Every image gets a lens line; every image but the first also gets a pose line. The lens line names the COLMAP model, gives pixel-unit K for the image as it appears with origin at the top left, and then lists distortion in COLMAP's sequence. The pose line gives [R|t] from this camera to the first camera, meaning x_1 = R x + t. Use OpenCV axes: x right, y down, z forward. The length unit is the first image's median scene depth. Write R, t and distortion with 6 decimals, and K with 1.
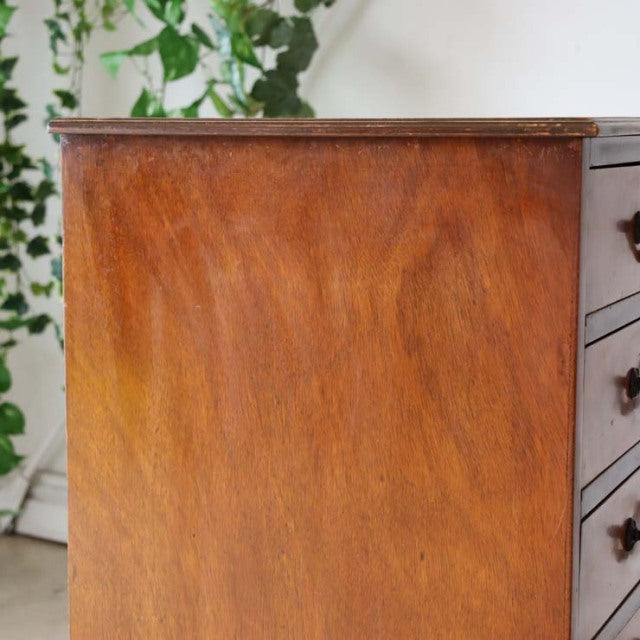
lens RADIAL K [[1416.6, 0, 320.4], [0, 1416.6, 318.3], [0, 0, 1]] dist [0.026658, 0.000000]
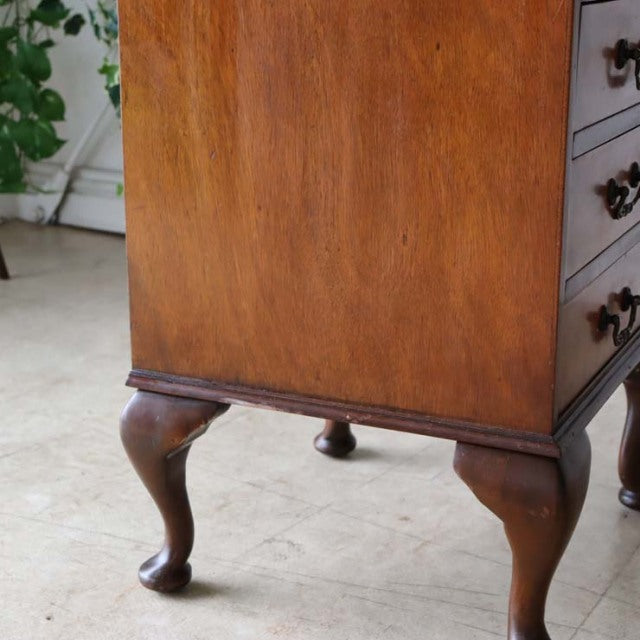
lens RADIAL K [[1306.4, 0, 320.2], [0, 1306.4, 320.2], [0, 0, 1]] dist [0.016749, 0.000000]
pose [[0.999986, -0.001574, -0.004960, -0.015168], [0.002259, 0.989949, 0.141404, 0.215777], [0.004688, -0.141413, 0.989940, -0.051095]]
